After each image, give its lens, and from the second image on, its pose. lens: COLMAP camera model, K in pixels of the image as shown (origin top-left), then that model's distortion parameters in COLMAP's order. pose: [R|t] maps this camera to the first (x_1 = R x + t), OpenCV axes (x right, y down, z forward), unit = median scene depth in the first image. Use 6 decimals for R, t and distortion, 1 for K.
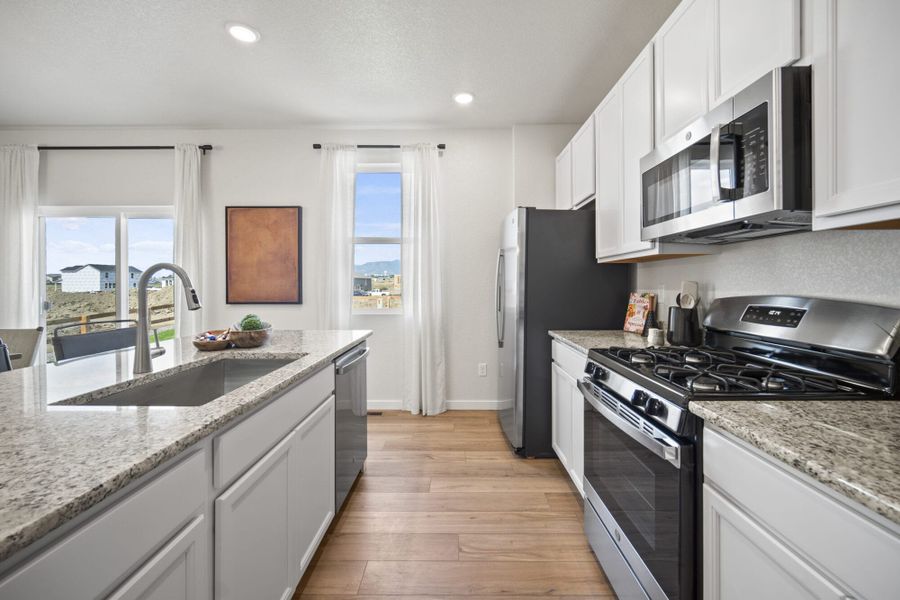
lens RADIAL K [[370.7, 0, 453.8], [0, 370.7, 285.8], [0, 0, 1]] dist [-0.002864, 0.001865]
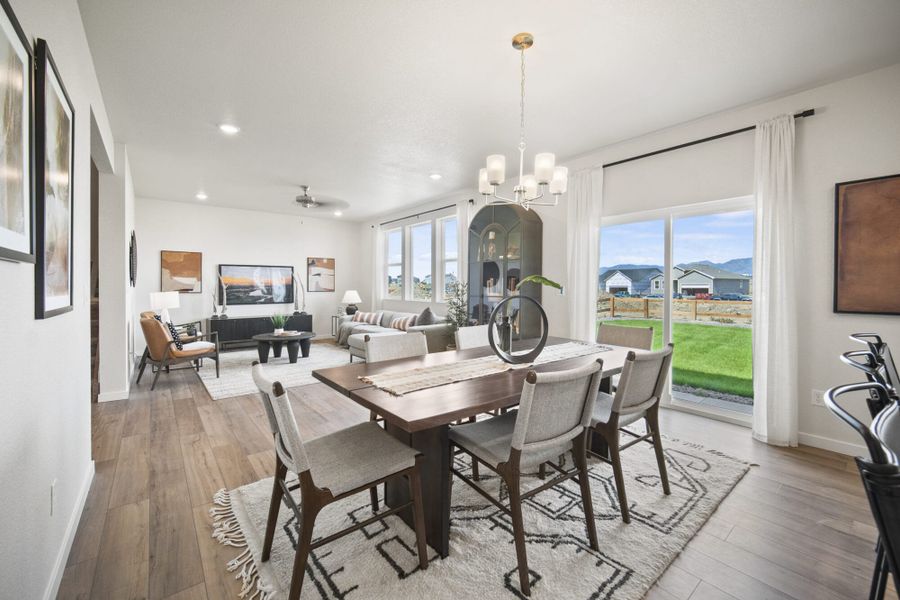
lens RADIAL K [[370.7, 0, 448.6], [0, 370.7, 287.9], [0, 0, 1]] dist [-0.002864, 0.001865]
pose [[0.639068, 0.007021, -0.769118, -0.667228], [-0.006408, 0.999972, 0.003803, 0.001847], [0.769123, 0.002498, 0.639095, -0.116335]]
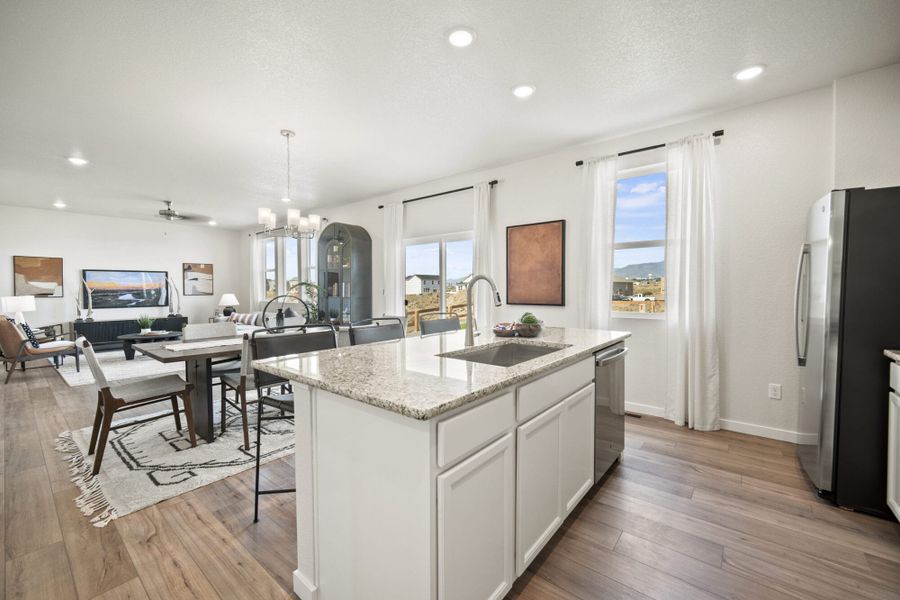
lens RADIAL K [[370.7, 0, 452.4], [0, 370.7, 297.7], [0, 0, 1]] dist [-0.002864, 0.001865]
pose [[0.781997, 0.014681, -0.623109, 0.034825], [-0.001905, 0.999774, 0.021165, 0.000578], [0.623279, -0.015364, 0.781848, -0.126977]]
